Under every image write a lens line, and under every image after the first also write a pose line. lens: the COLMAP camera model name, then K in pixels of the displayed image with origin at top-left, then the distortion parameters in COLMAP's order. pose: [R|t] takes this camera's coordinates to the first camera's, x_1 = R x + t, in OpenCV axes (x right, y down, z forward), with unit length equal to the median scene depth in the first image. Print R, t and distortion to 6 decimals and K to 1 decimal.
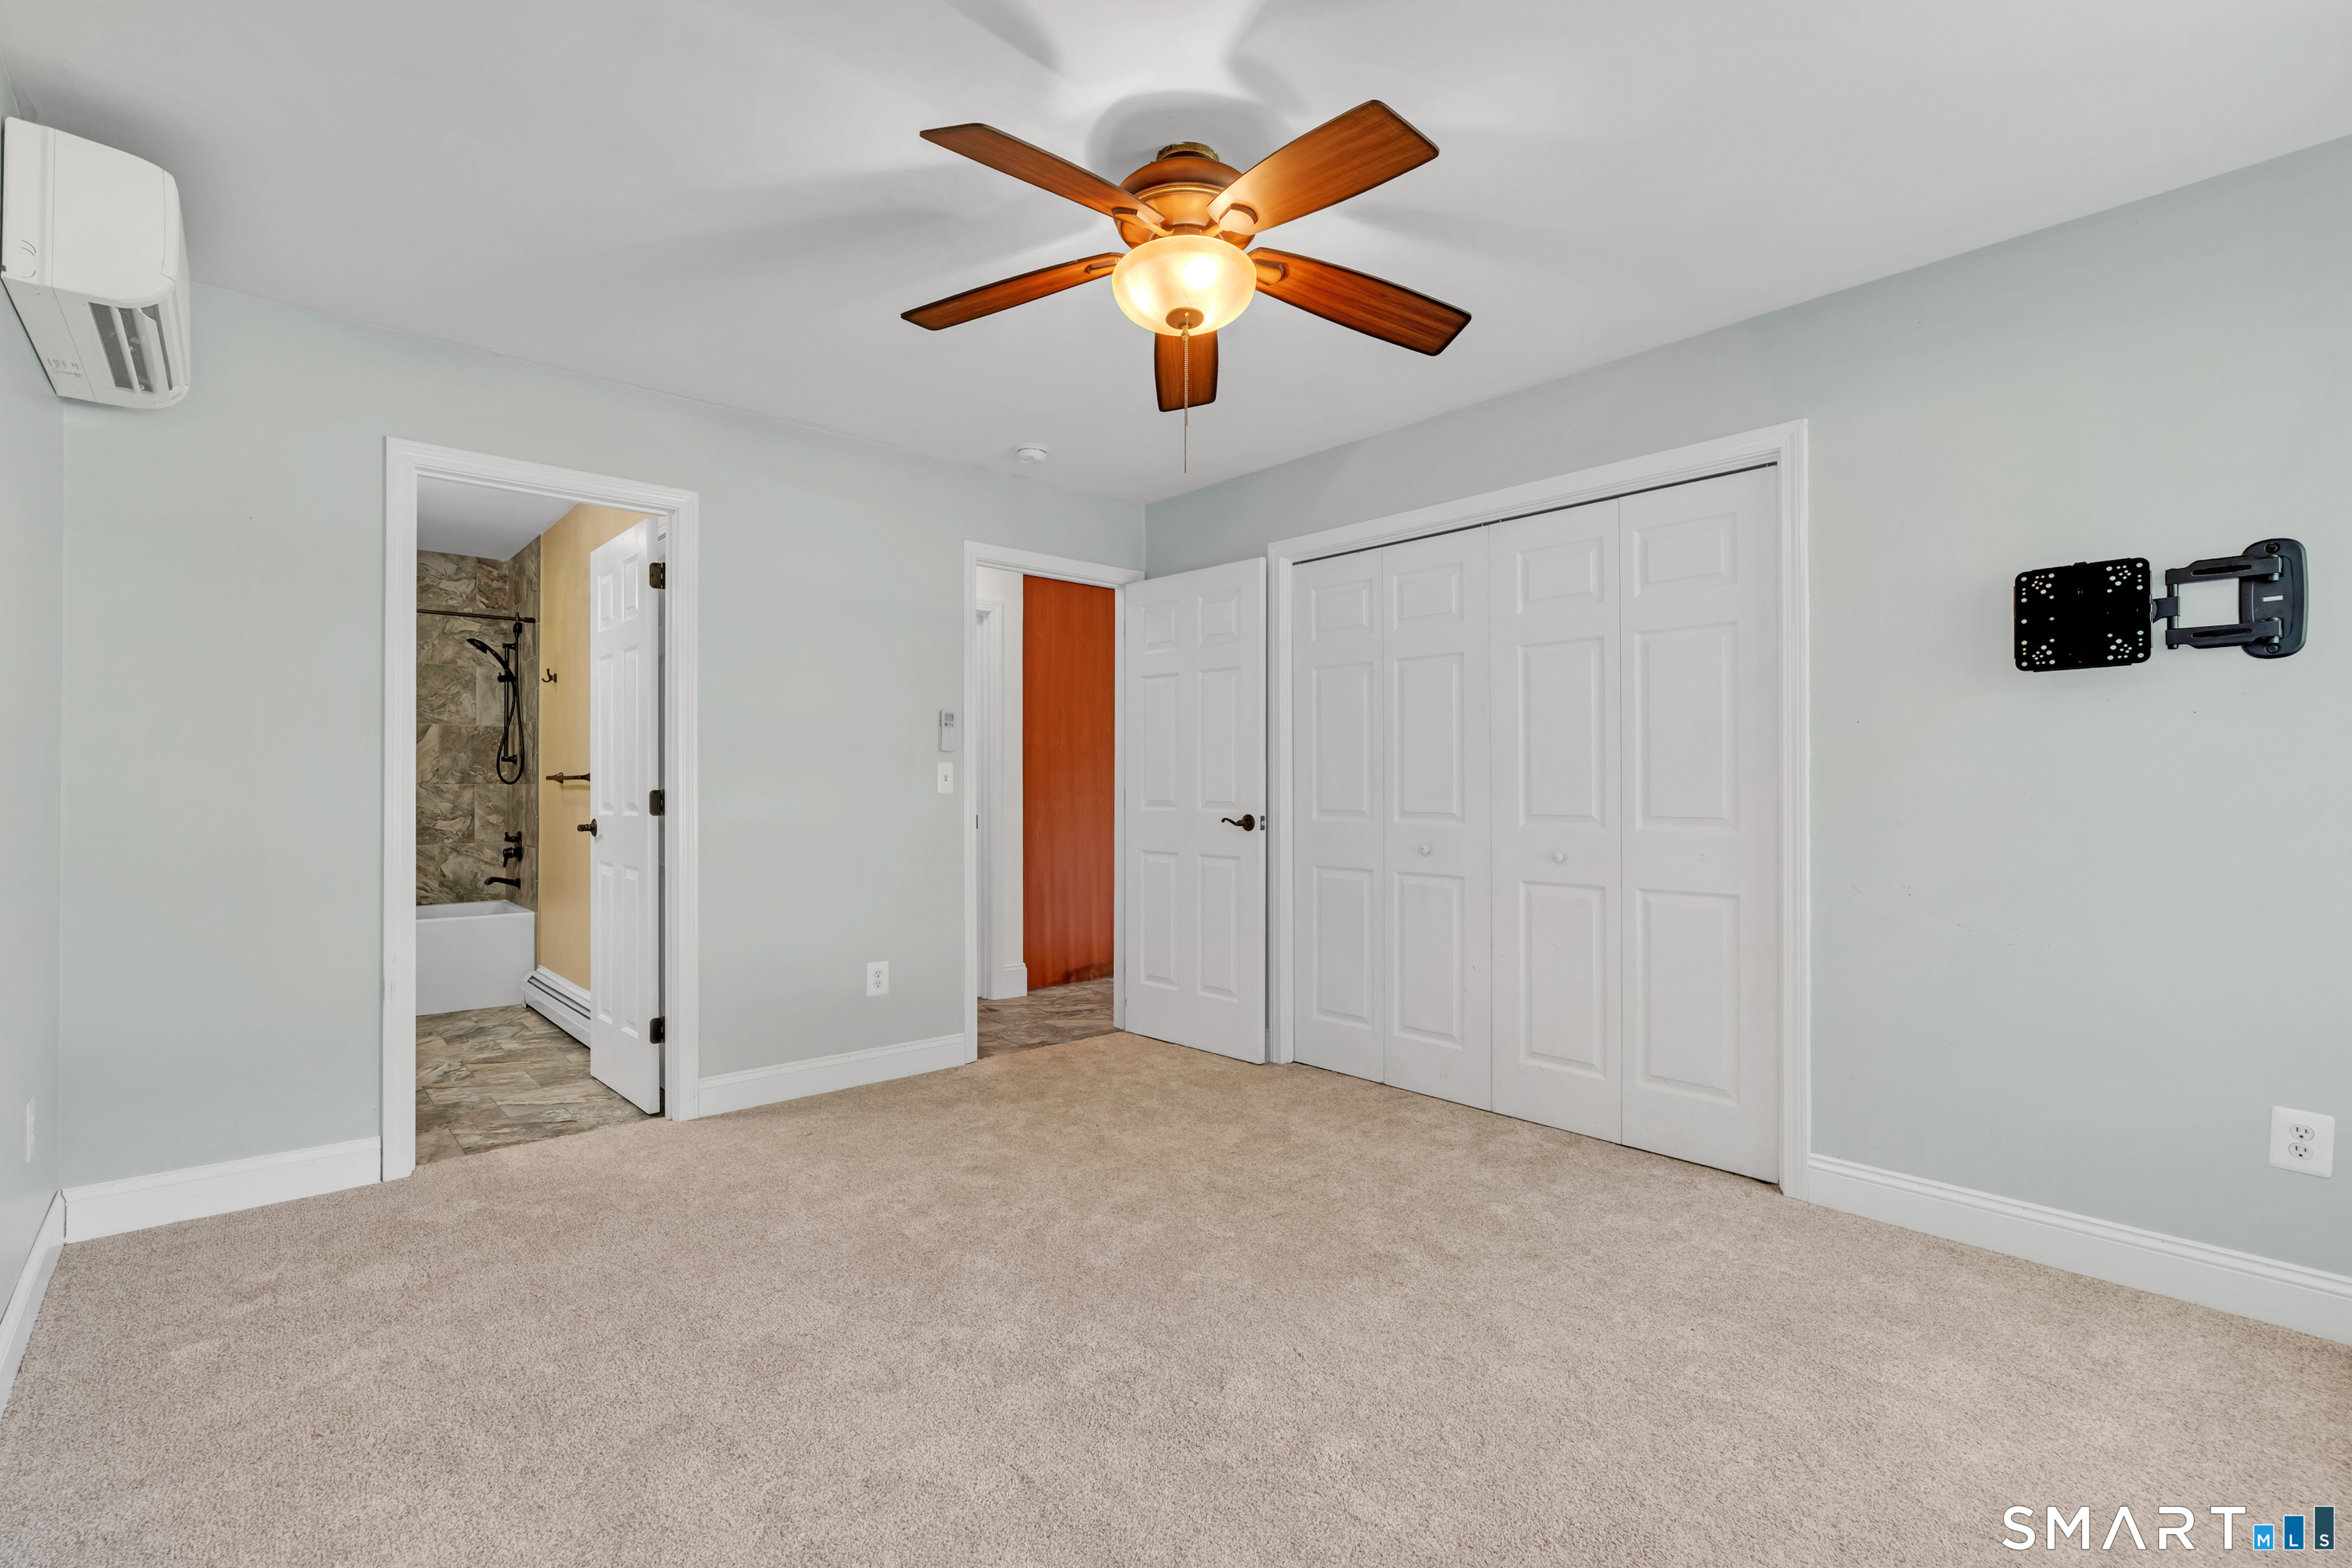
lens RADIAL K [[1048.3, 0, 1171.6], [0, 1048.3, 780.6], [0, 0, 1]] dist [-0.003246, -0.000161]
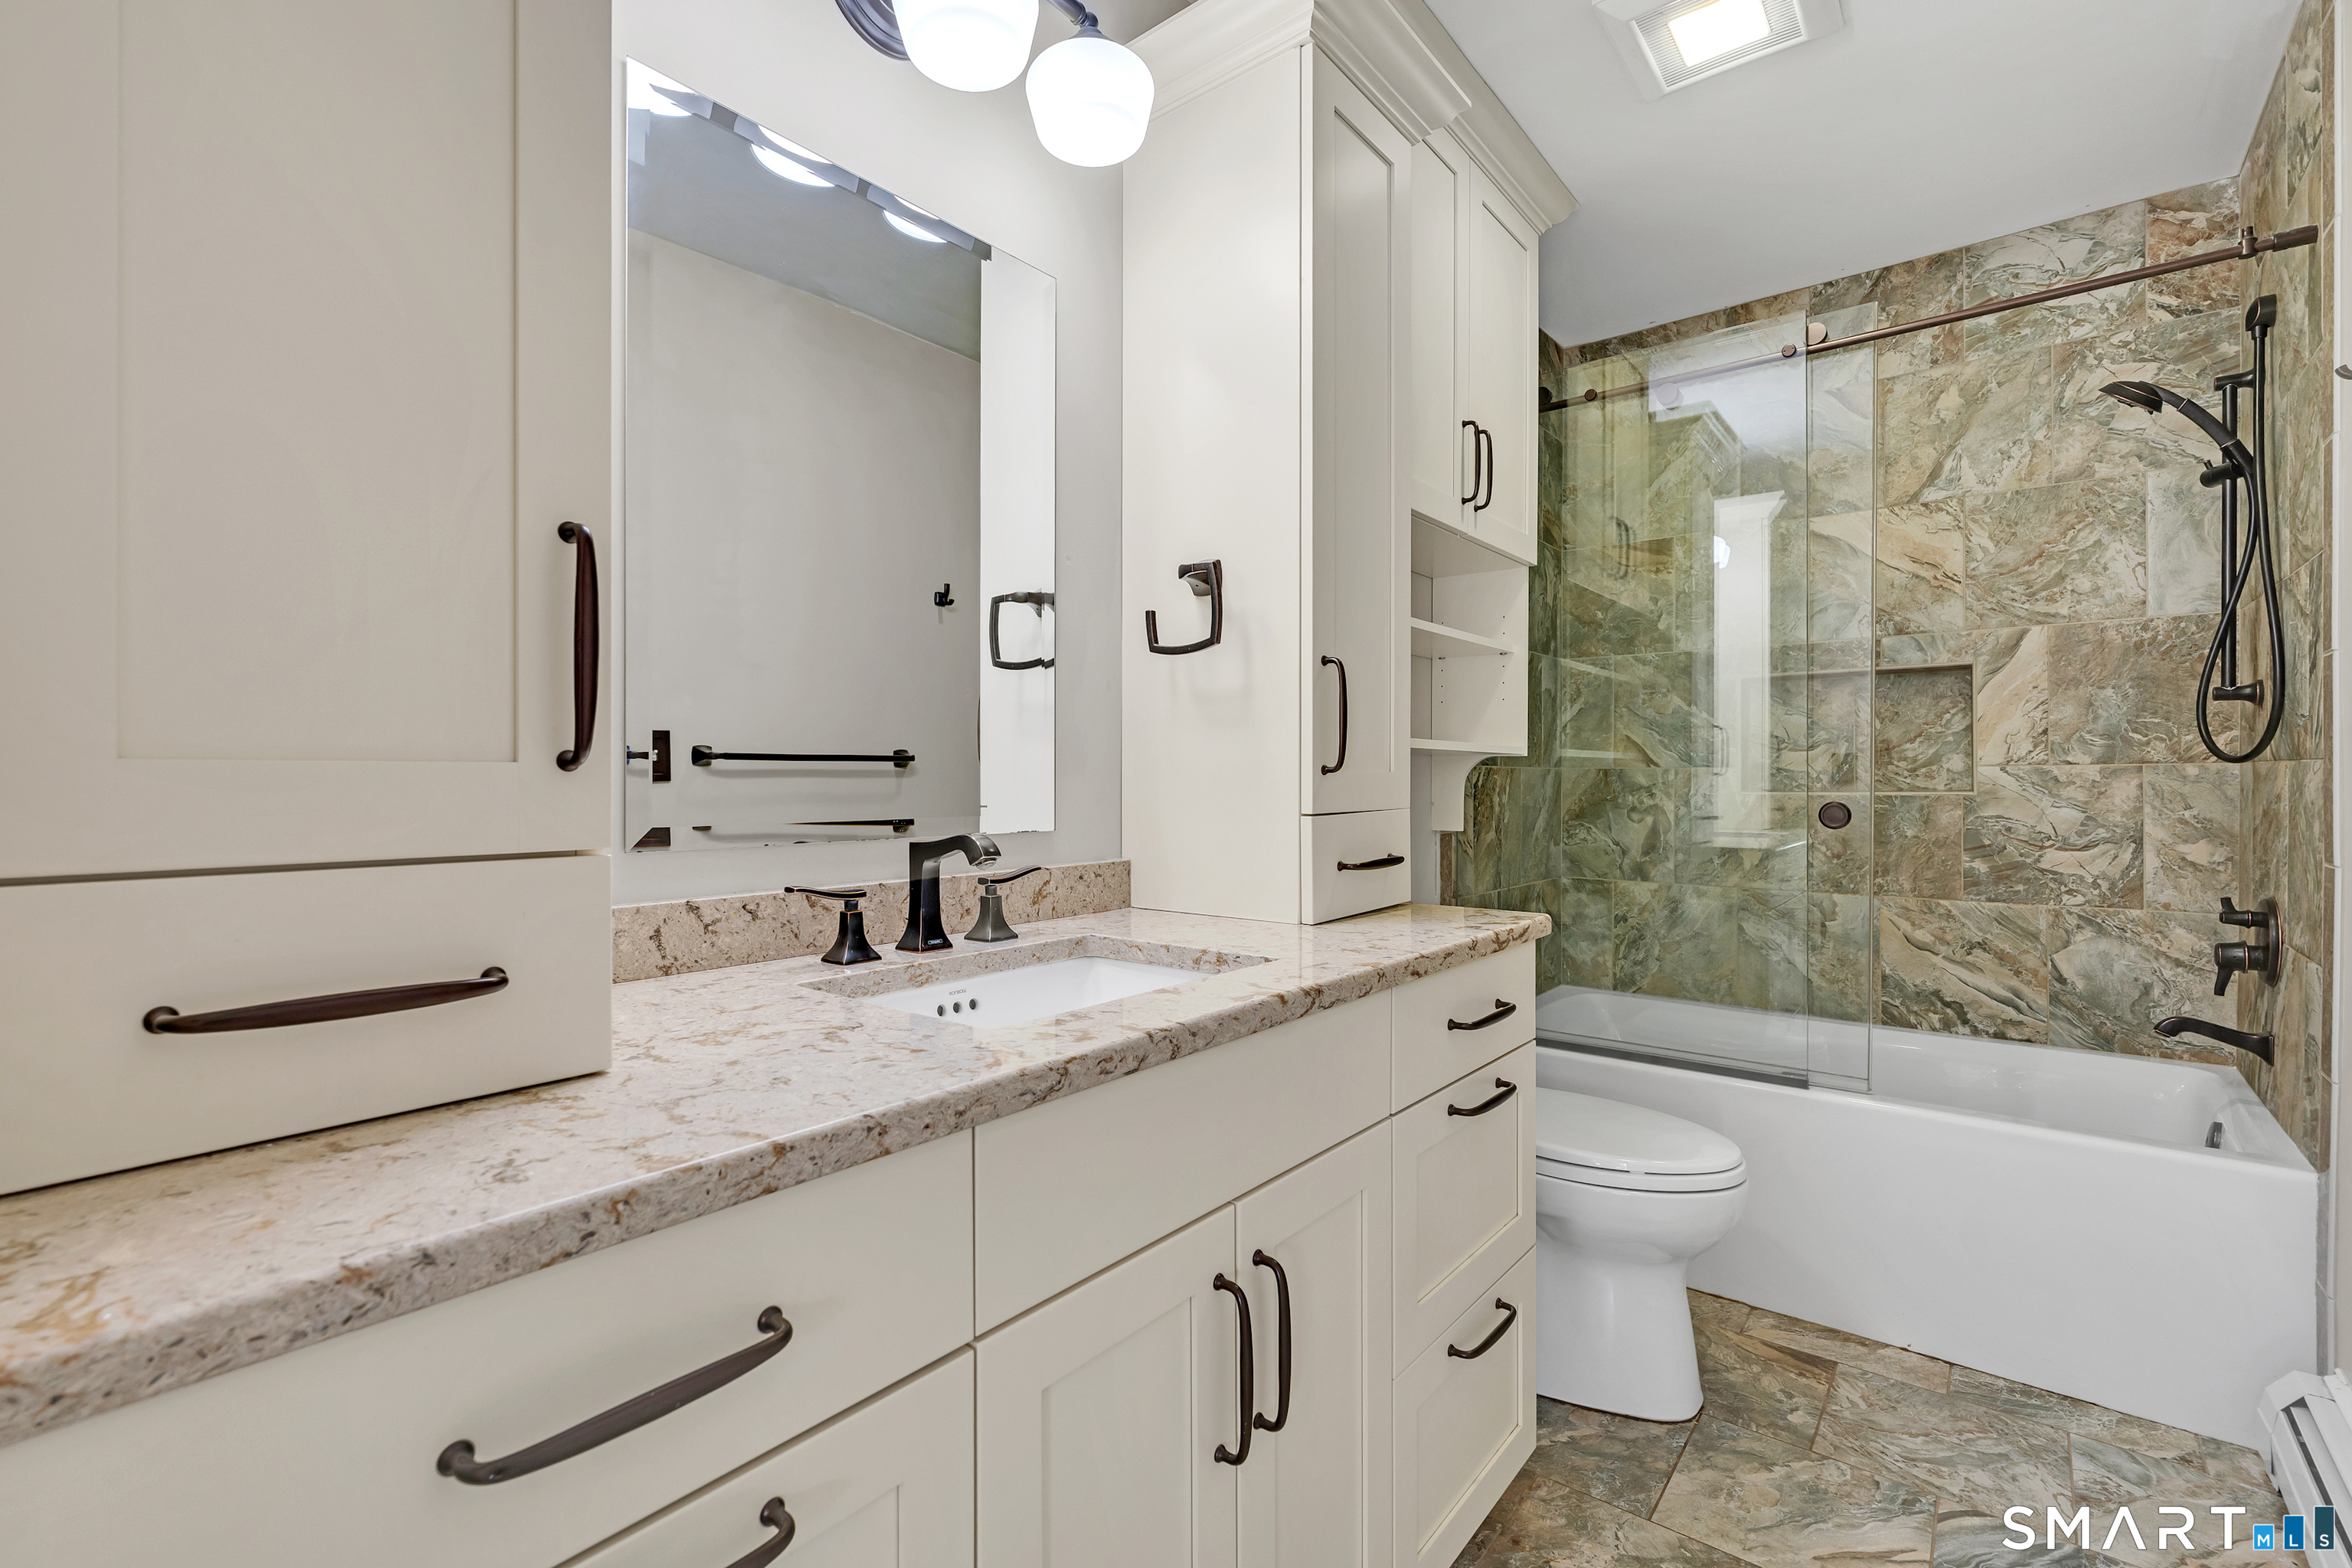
lens RADIAL K [[1048.3, 0, 1171.6], [0, 1048.3, 780.6], [0, 0, 1]] dist [-0.003246, -0.000161]
pose [[0.162988, 0.002511, -0.986625, -0.335656], [0.007141, 0.999968, 0.003725, 0.005639], [0.986602, -0.007653, 0.162965, 0.575623]]
